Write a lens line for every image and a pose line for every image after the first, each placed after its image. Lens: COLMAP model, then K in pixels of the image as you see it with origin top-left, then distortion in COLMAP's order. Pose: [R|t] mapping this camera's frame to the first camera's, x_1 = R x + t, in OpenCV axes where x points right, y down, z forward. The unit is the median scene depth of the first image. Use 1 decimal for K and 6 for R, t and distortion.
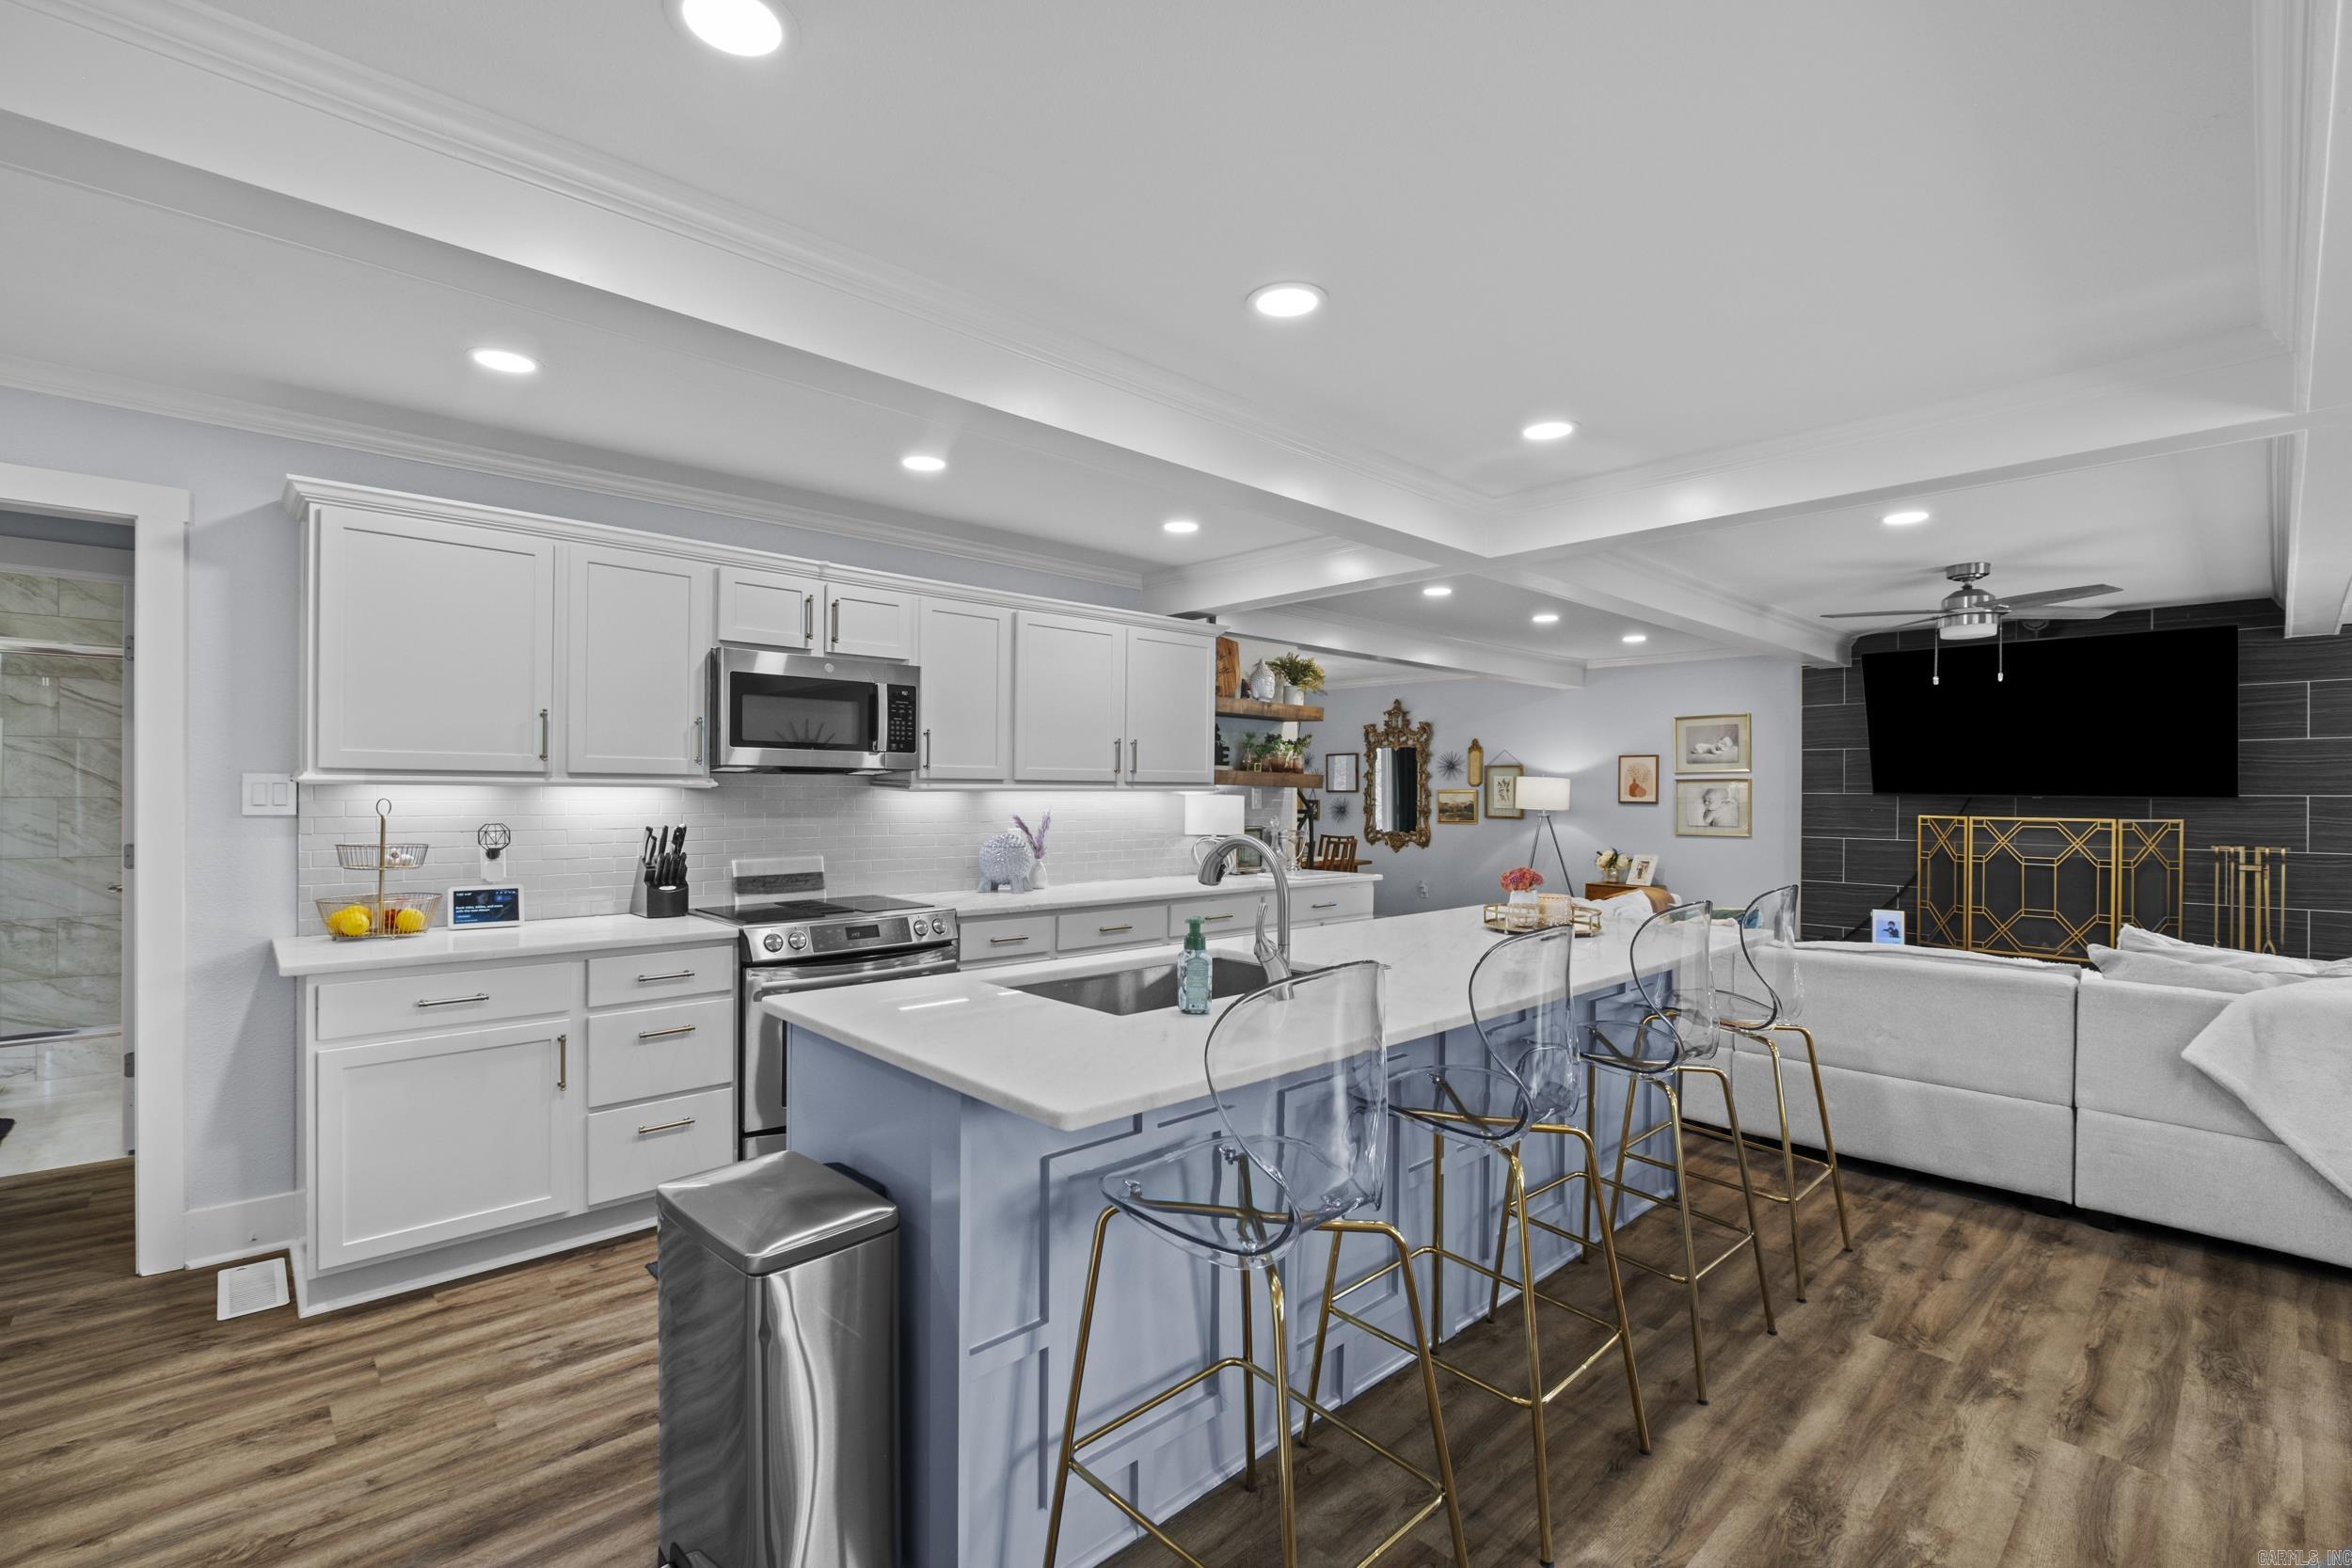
lens RADIAL K [[1021.8, 0, 1155.5], [0, 1021.8, 800.4], [0, 0, 1]] dist [-0.011463, 0.001729]
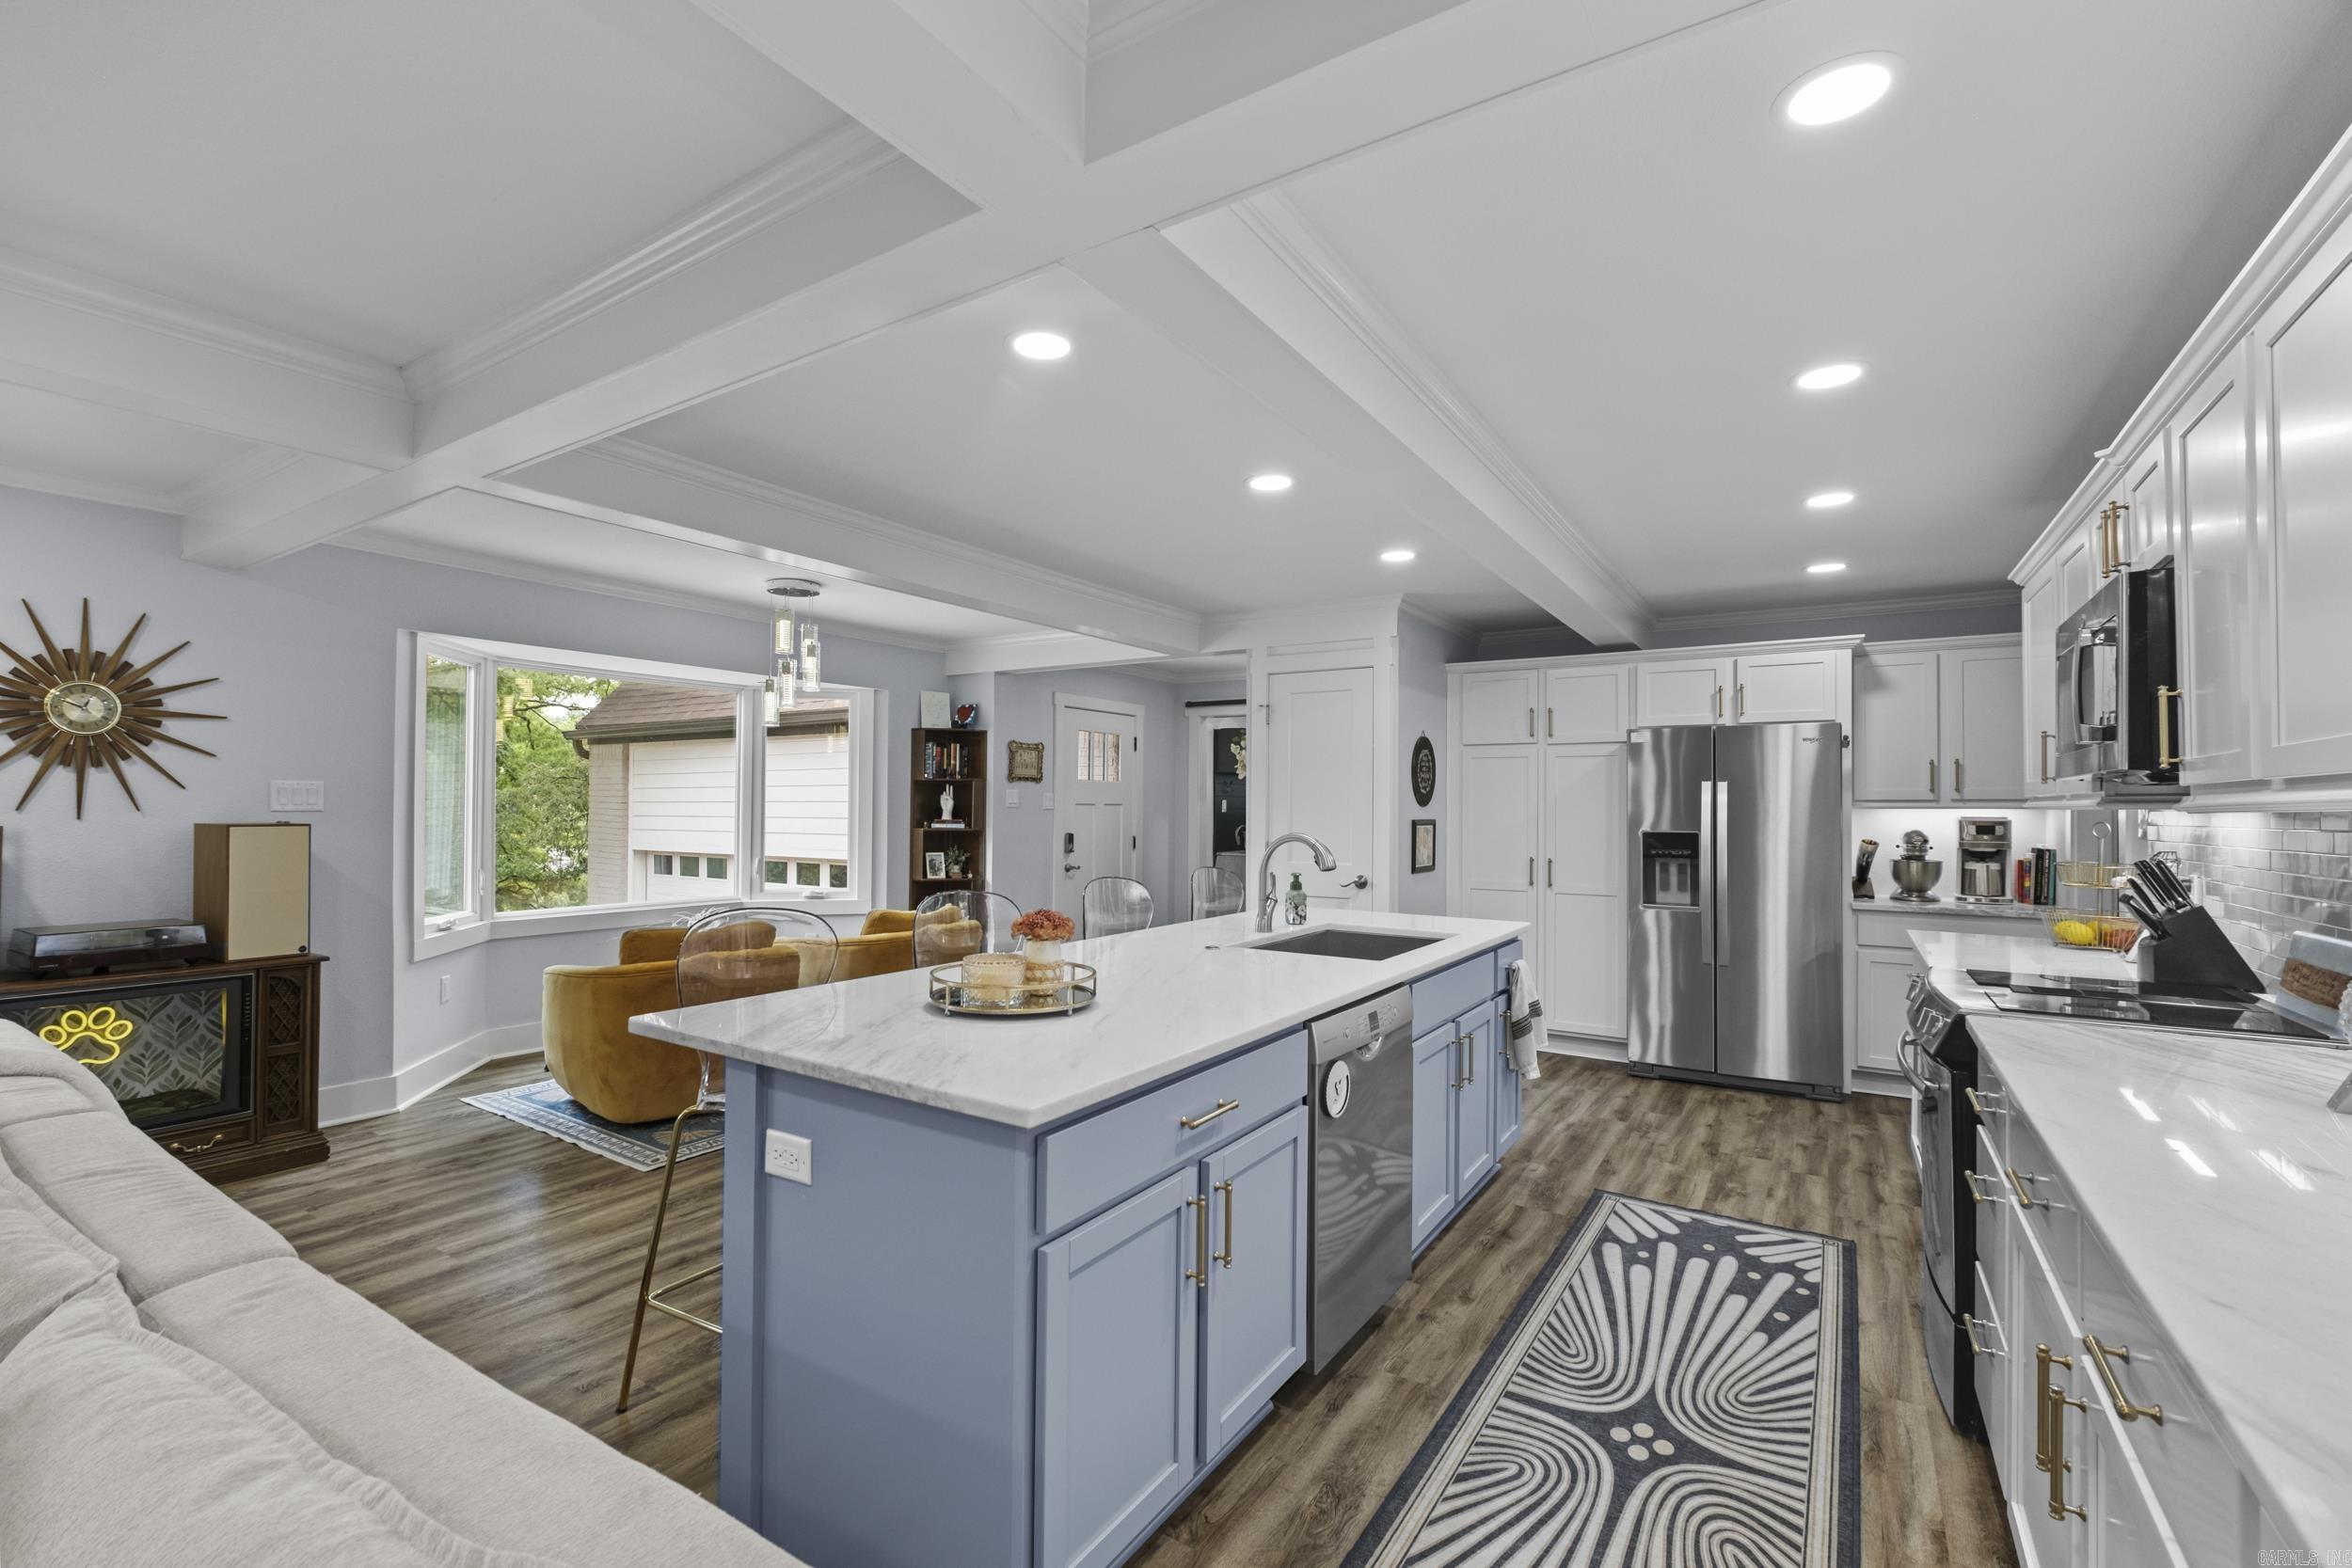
lens RADIAL K [[1021.8, 0, 1162.2], [0, 1021.8, 792.3], [0, 0, 1]] dist [-0.011463, 0.001729]
pose [[-0.967427, -0.018622, -0.252465, 0.271478], [-0.017318, 0.999823, -0.007386, -0.004671], [0.252557, -0.002773, -0.967578, 0.993421]]
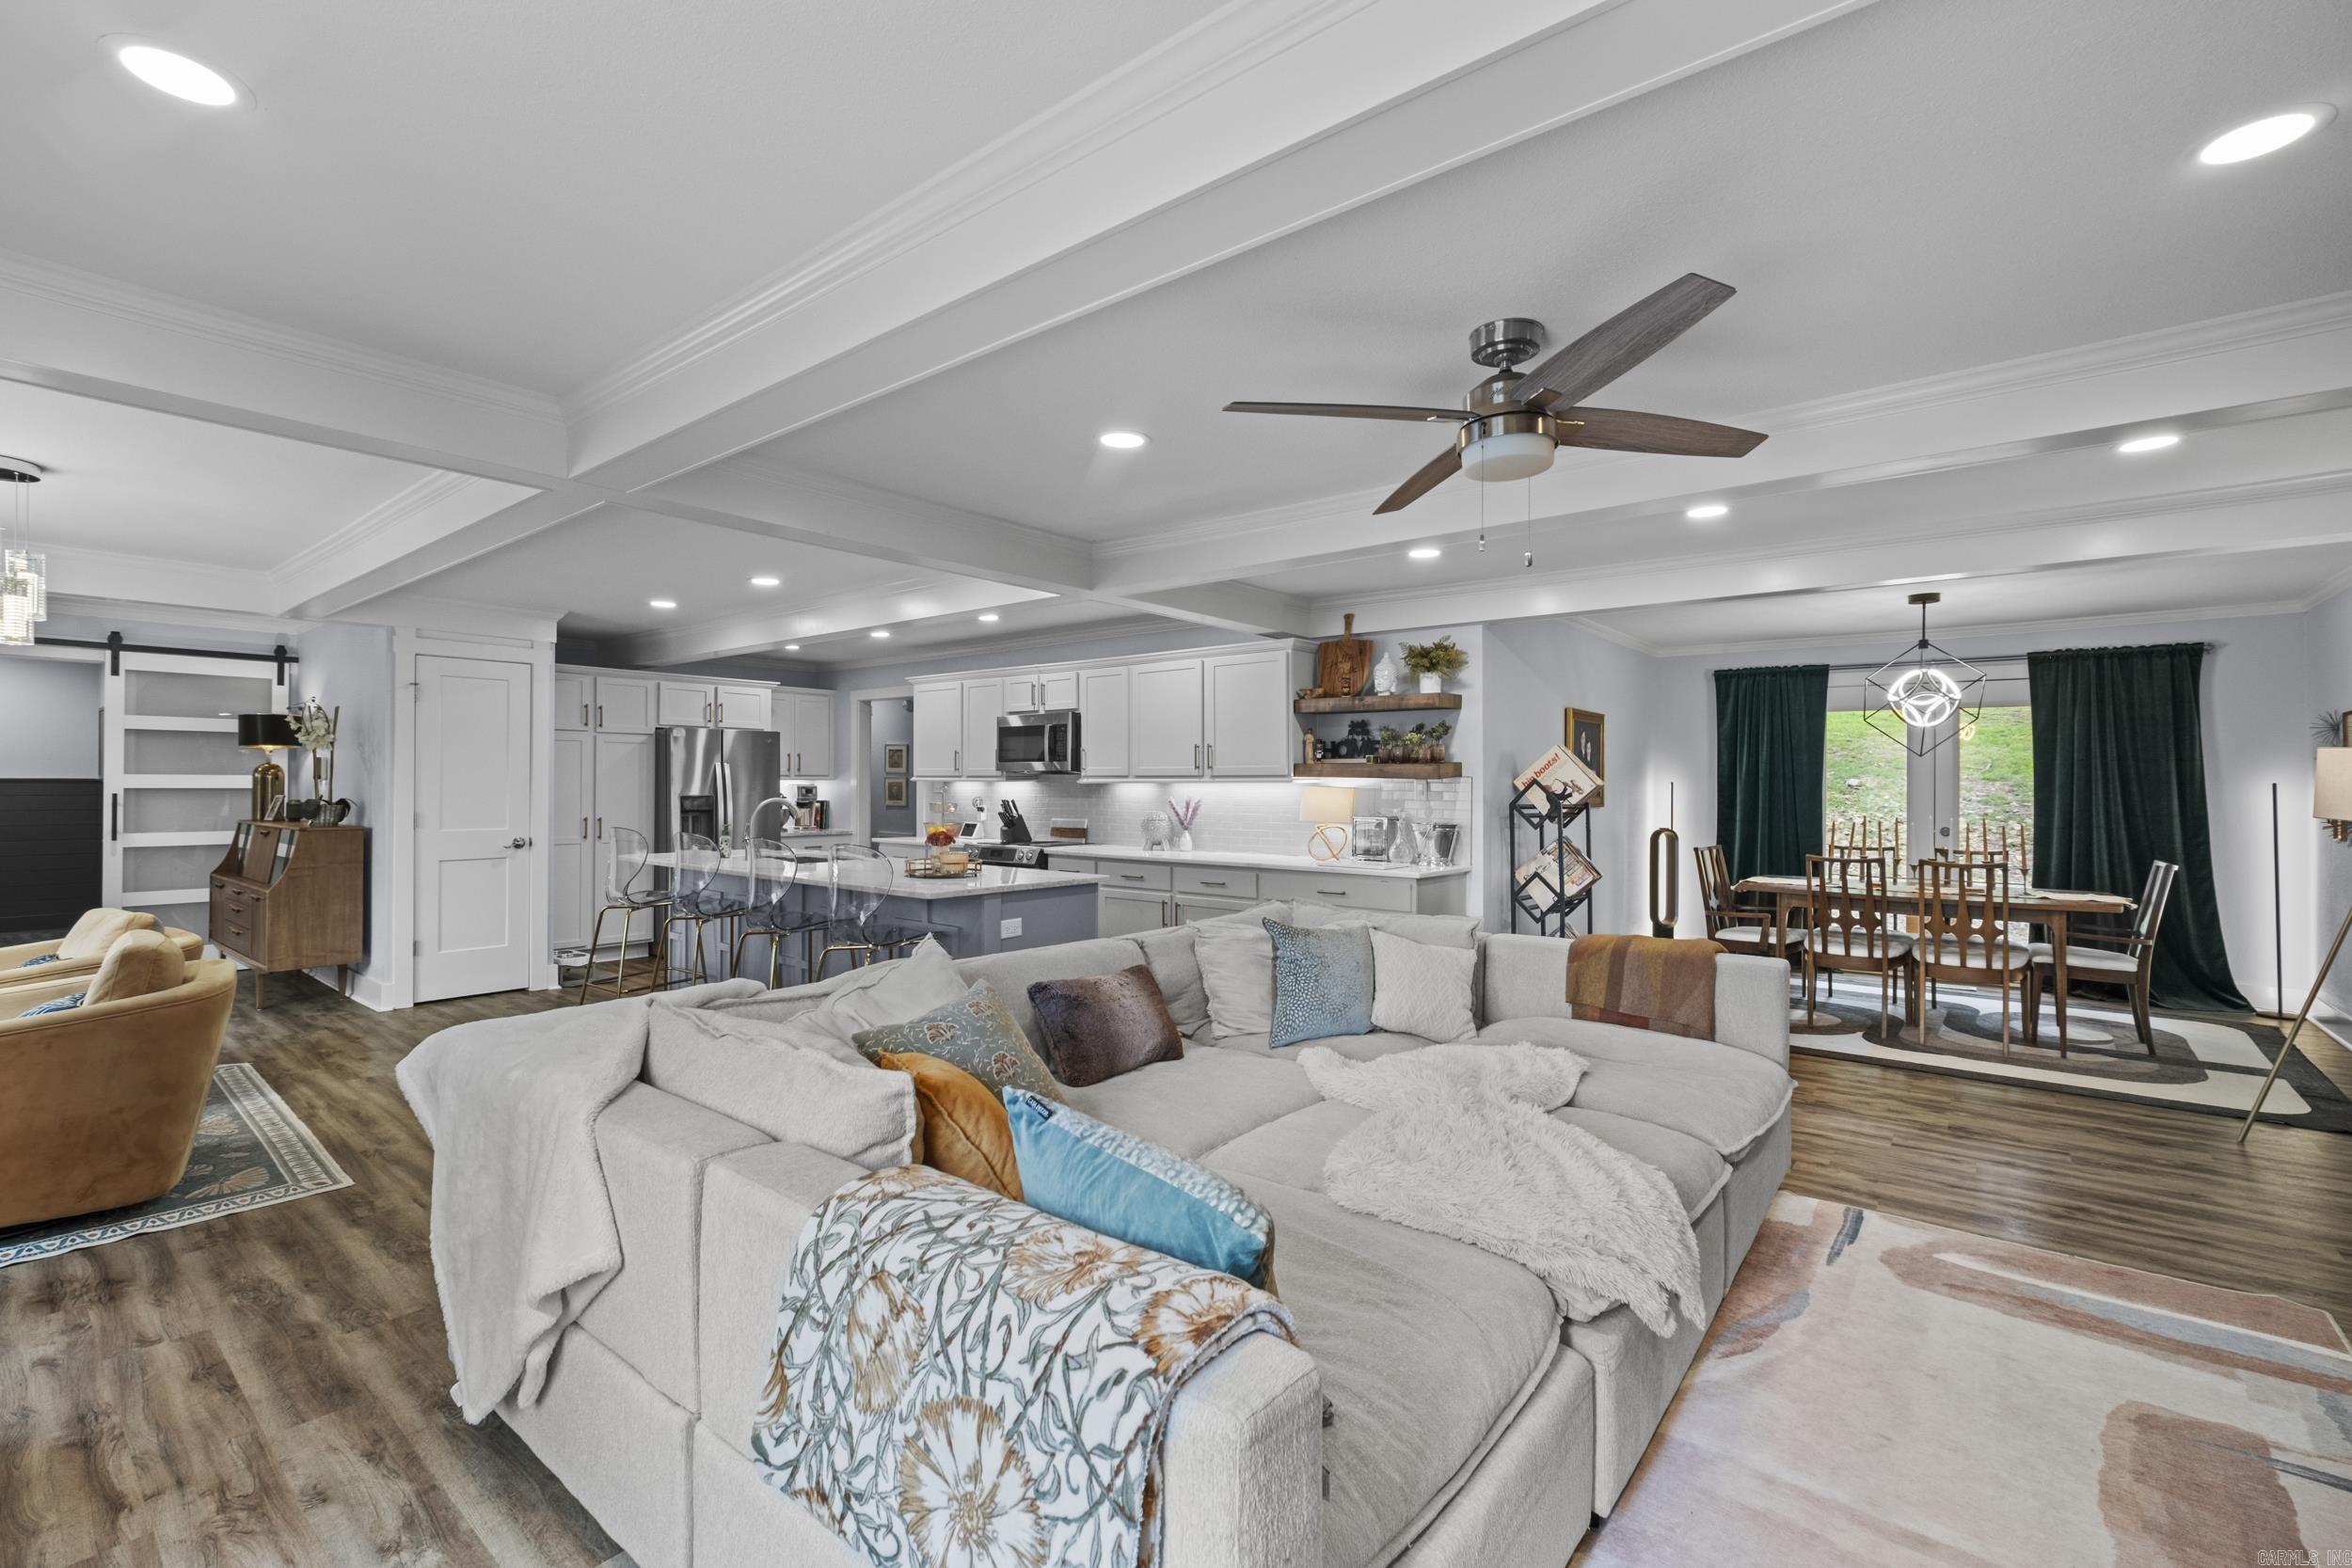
lens RADIAL K [[1021.8, 0, 1169.2], [0, 1021.8, 781.7], [0, 0, 1]] dist [-0.011463, 0.001729]
pose [[0.151863, -0.009325, -0.988358, 1.099972], [-0.012454, 0.999858, -0.011347, 0.004755], [0.988323, 0.014033, 0.151725, 0.647935]]
